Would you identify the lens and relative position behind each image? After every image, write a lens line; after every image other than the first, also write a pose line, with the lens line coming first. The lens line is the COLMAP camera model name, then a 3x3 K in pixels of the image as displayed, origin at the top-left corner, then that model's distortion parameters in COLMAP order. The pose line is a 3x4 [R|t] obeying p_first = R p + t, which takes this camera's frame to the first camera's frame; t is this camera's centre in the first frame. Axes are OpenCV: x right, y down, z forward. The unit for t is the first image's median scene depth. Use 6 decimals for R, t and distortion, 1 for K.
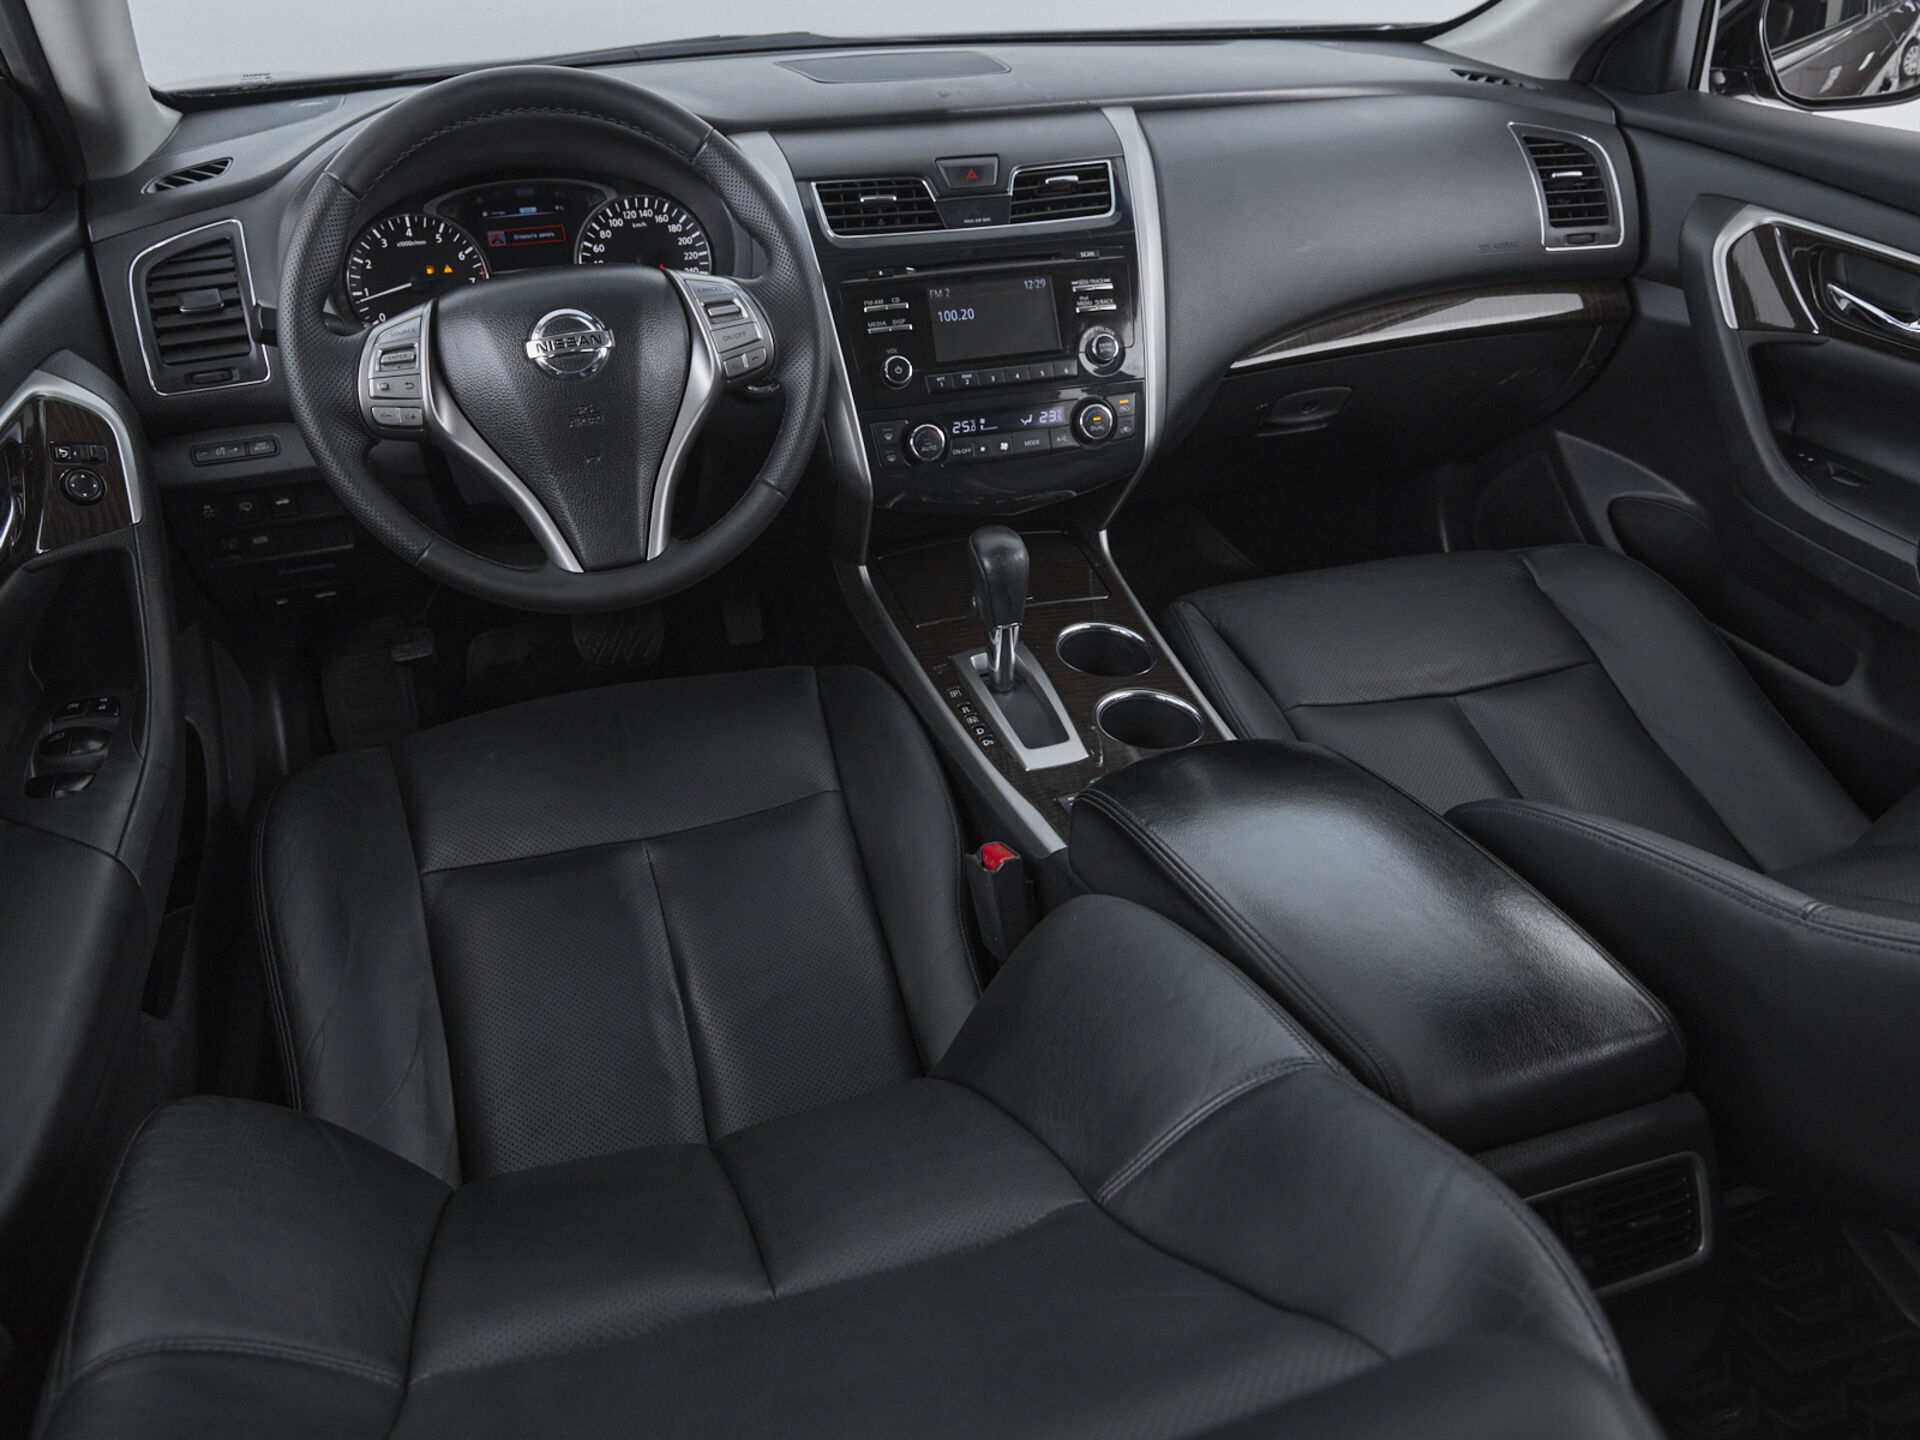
lens RADIAL K [[1472.5, 0, 949.8], [0, 1472.5, 718.8], [0, 0, 1]] dist [-0.012080, 0.007513]
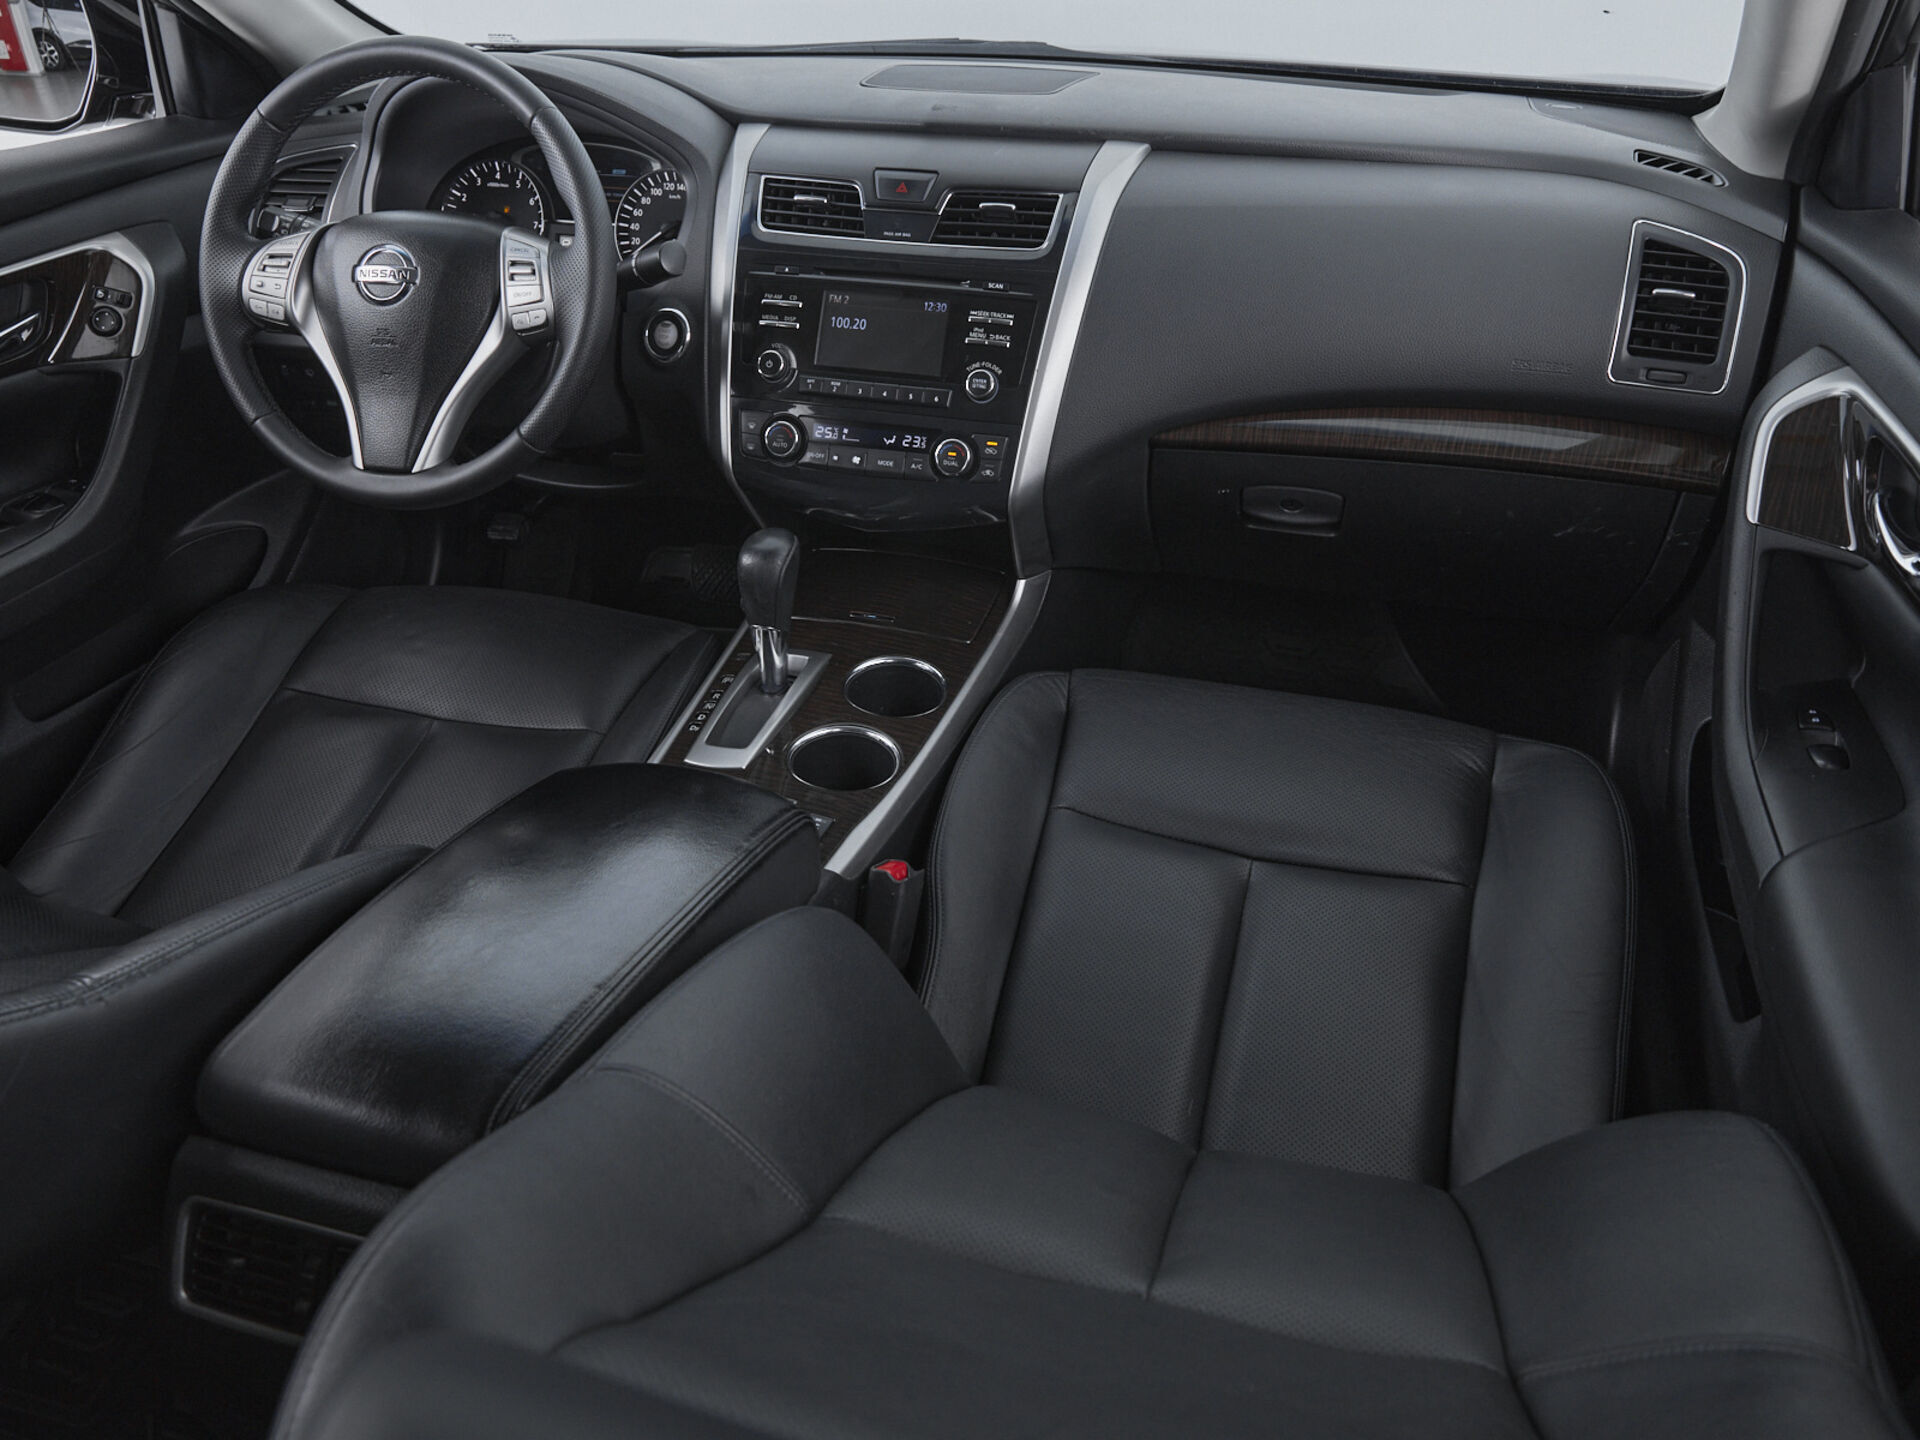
lens RADIAL K [[1472.5, 0, 956.3], [0, 1472.5, 733.9], [0, 0, 1]] dist [-0.012080, 0.007513]
pose [[0.833254, 0.299260, -0.464899, 0.615891], [-0.298407, 0.951286, 0.077507, -0.107057], [0.465447, 0.074146, 0.881965, 0.168474]]
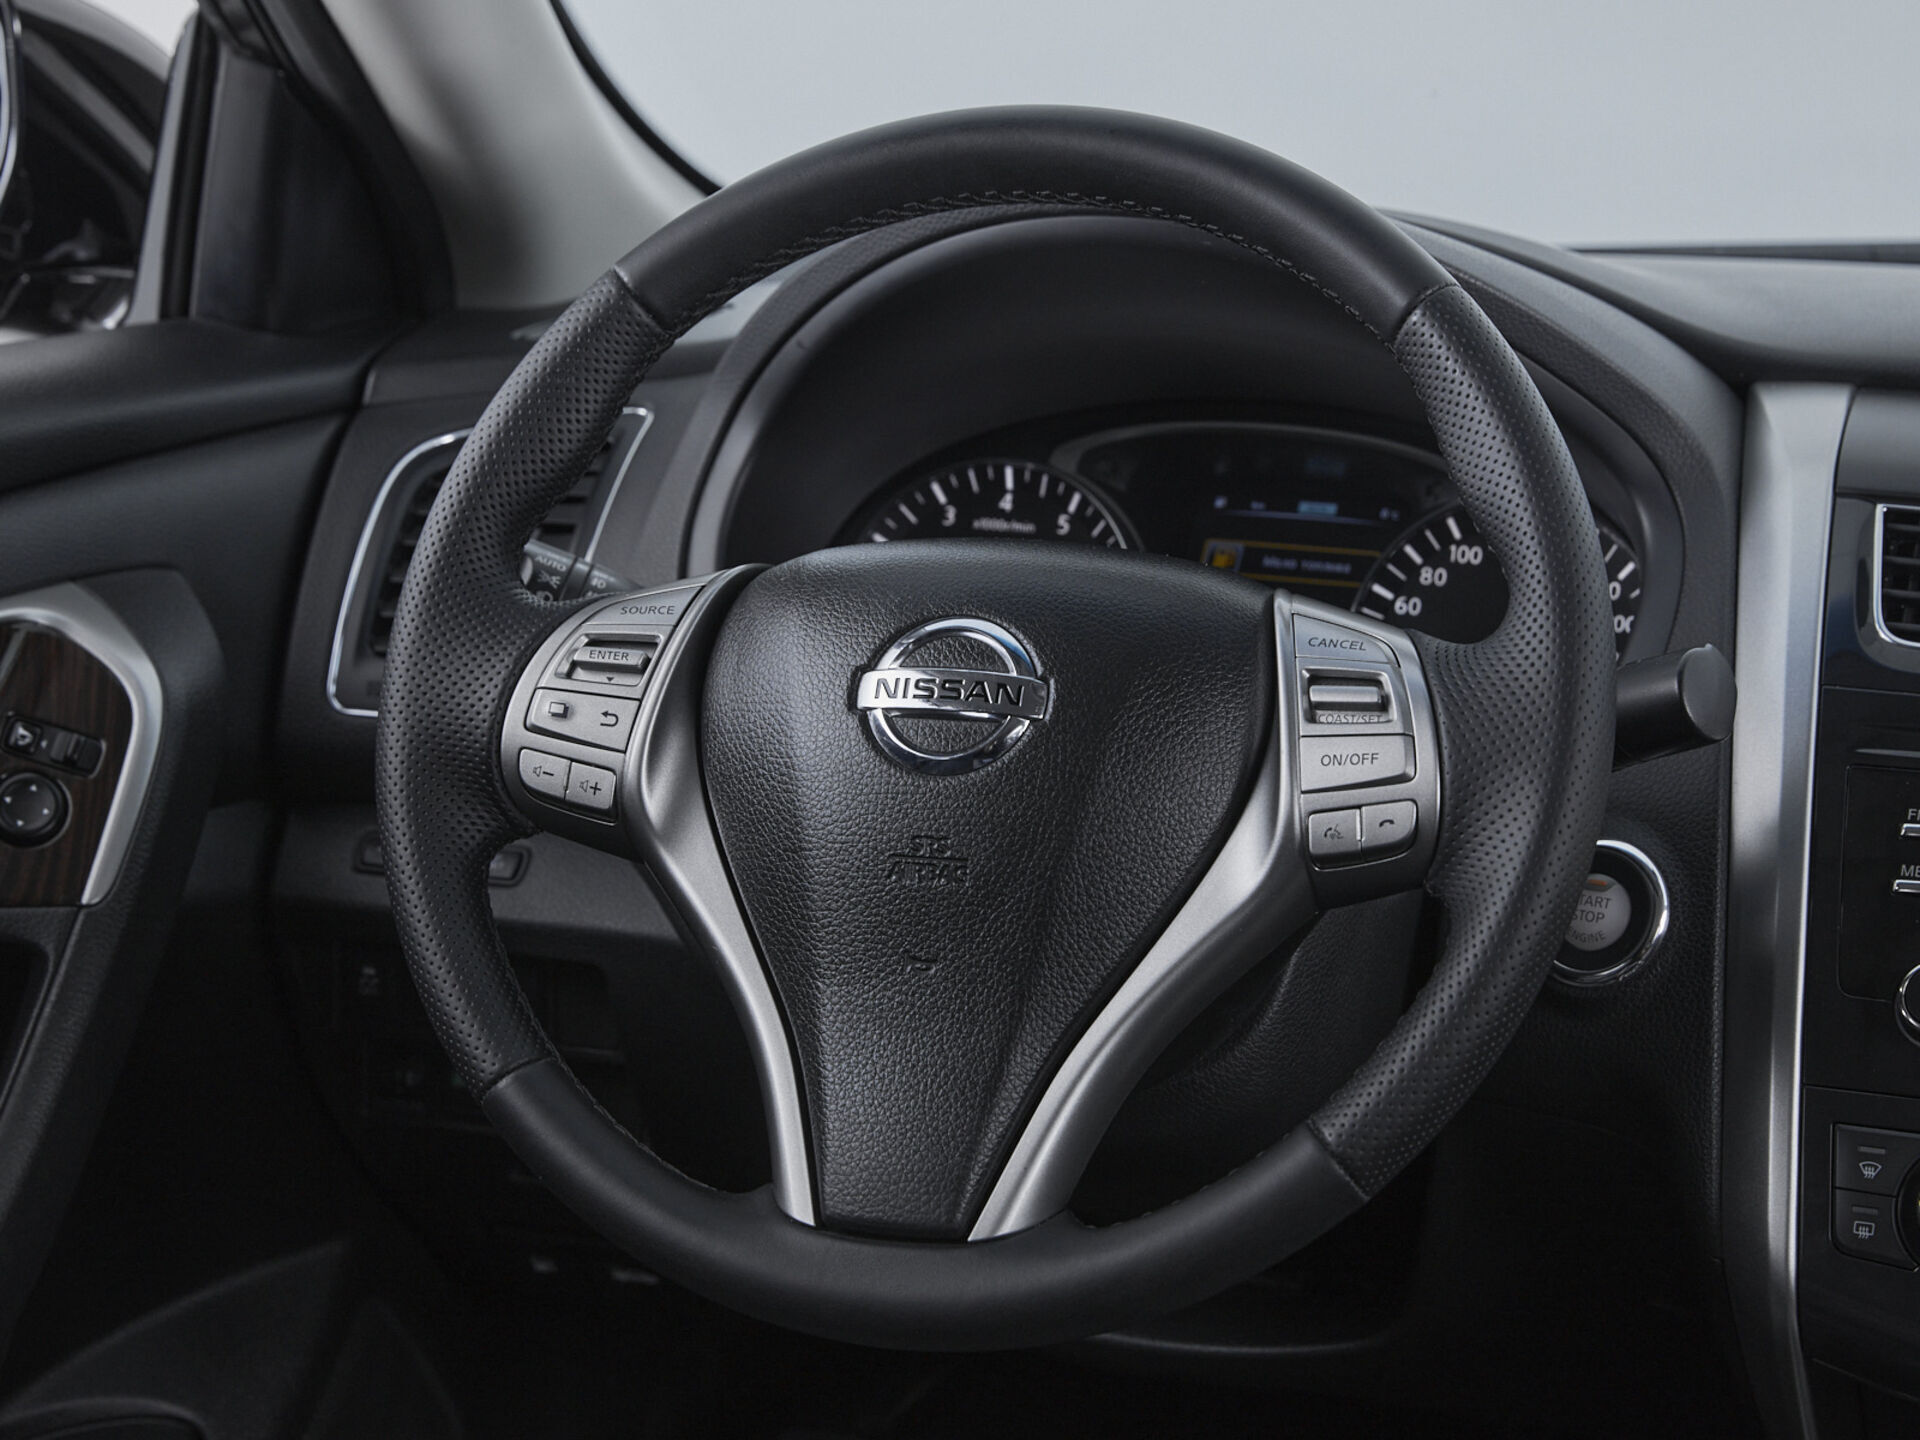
lens RADIAL K [[4156.8, 0, 963.9], [0, 4156.8, 723.5], [0, 0, 1]] dist [-0.055652, 0.000000]
pose [[0.793899, 0.148690, -0.589589, 0.354450], [-0.351025, 0.903820, -0.244729, 0.032575], [0.496494, 0.401250, 0.769735, 0.076067]]
